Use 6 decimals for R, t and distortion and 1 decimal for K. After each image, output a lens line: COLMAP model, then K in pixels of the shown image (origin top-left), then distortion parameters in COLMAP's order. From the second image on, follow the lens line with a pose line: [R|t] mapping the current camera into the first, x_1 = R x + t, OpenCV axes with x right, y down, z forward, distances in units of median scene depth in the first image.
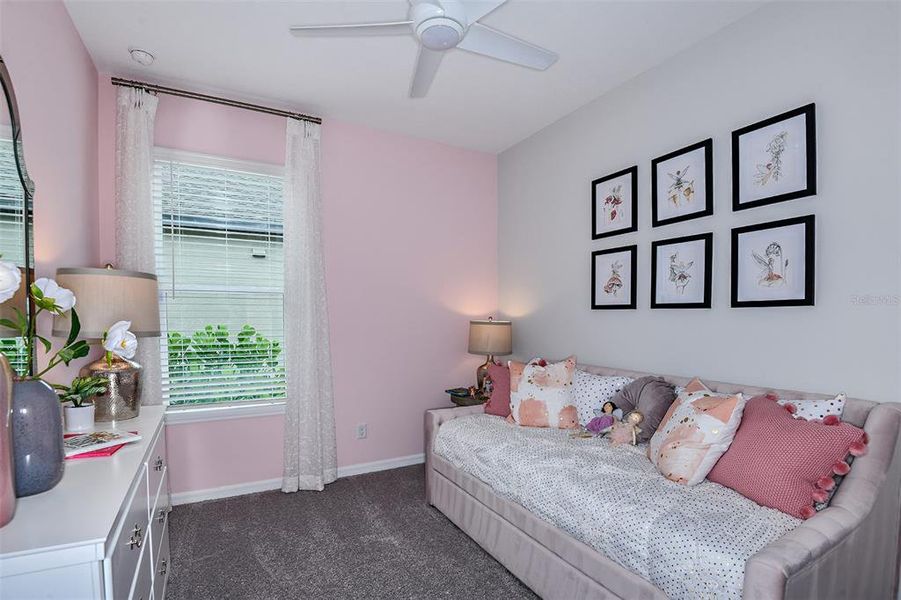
lens RADIAL K [[440.0, 0, 461.8], [0, 440.0, 308.8], [0, 0, 1]] dist [-0.026326, 0.000055]
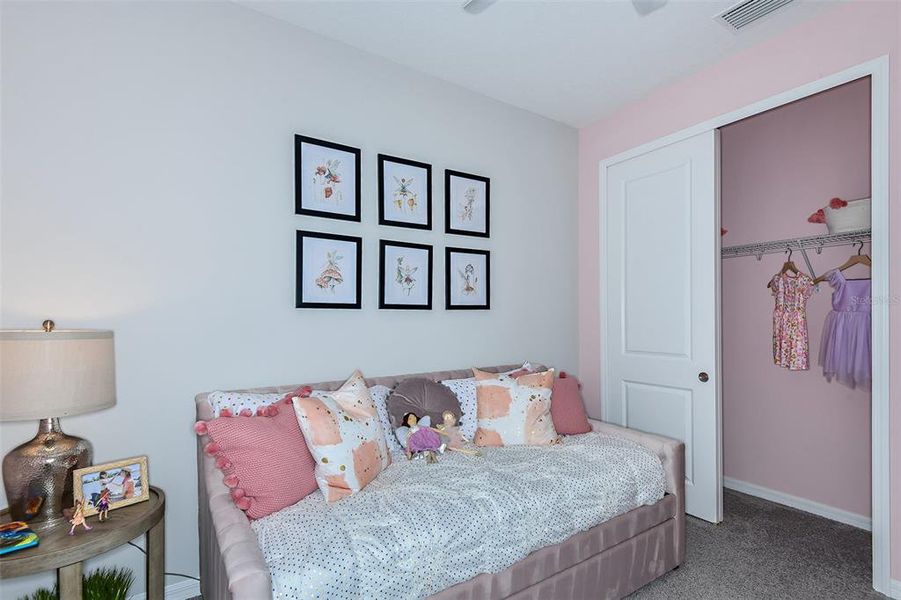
lens RADIAL K [[405.4, 0, 453.0], [0, 405.4, 305.1], [0, 0, 1]] dist [0.021422, -0.019562]
pose [[-0.053689, 0.023545, 0.998280, -0.475156], [-0.016823, 0.999559, -0.024480, 0.010486], [-0.998416, -0.018108, -0.053270, 0.920488]]
